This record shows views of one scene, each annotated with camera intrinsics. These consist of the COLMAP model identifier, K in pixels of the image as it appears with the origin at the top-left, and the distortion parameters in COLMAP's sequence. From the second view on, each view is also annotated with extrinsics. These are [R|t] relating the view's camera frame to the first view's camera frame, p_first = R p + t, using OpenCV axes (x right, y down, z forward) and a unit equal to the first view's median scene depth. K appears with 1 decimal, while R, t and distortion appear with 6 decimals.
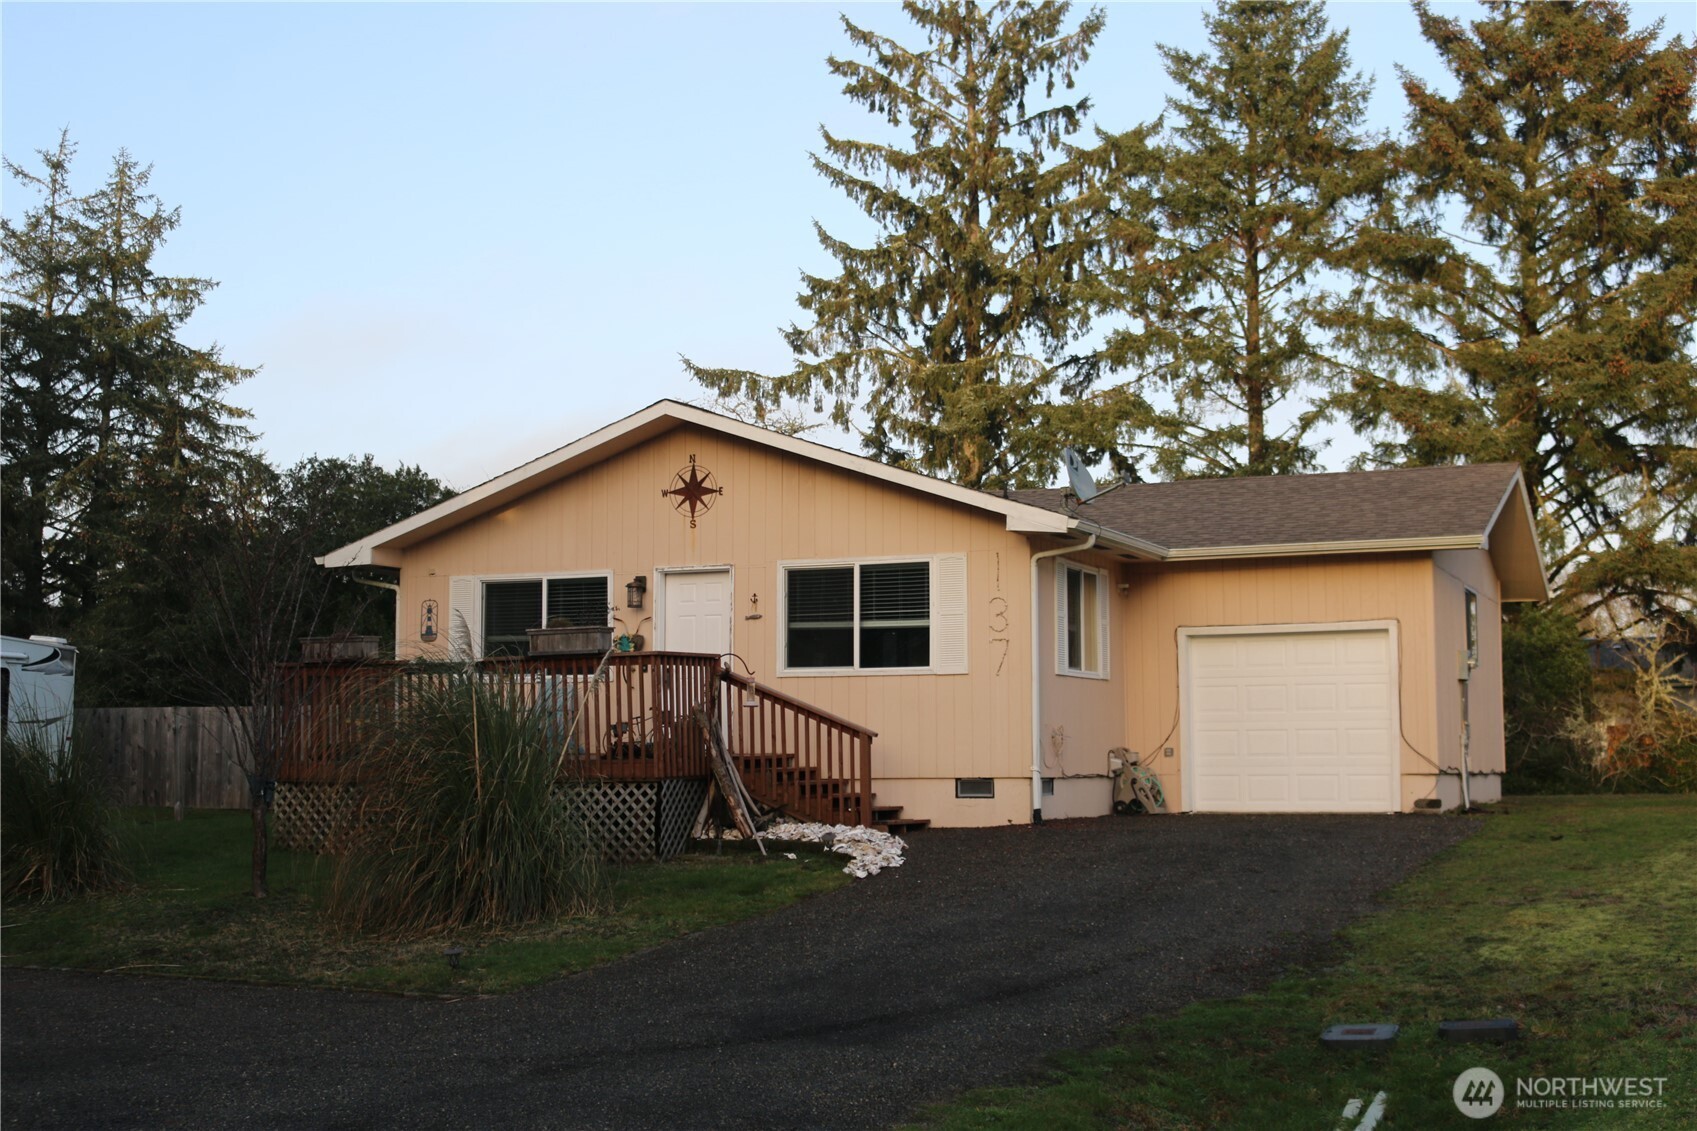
lens RADIAL K [[2099.5, 0, 842.0], [0, 2099.5, 571.7], [0, 0, 1]] dist [-0.095429, 0.000000]
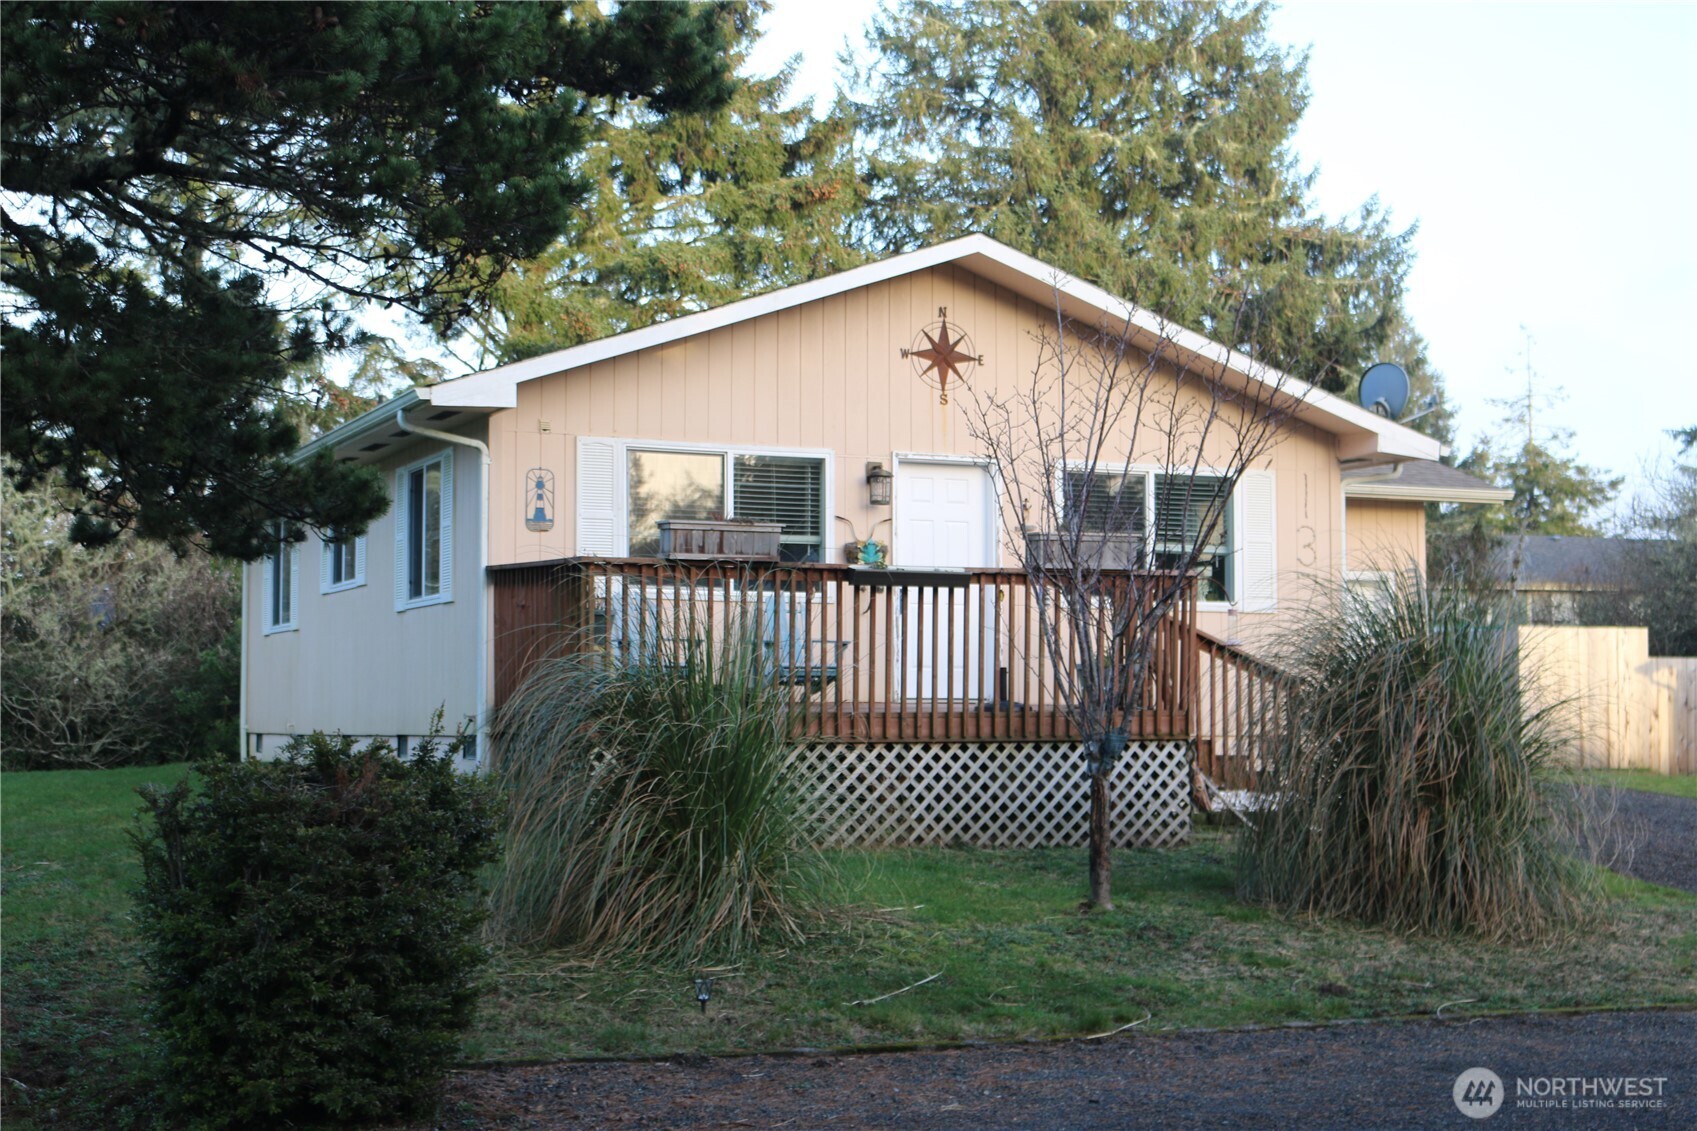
lens RADIAL K [[2524.2, 0, 844.6], [0, 2524.2, 559.4], [0, 0, 1]] dist [0.016389, 0.000000]
pose [[0.684082, 0.051669, 0.727573, -0.349990], [-0.069882, 0.997542, -0.005136, 0.019452], [-0.726050, -0.047330, 0.686011, 0.187069]]
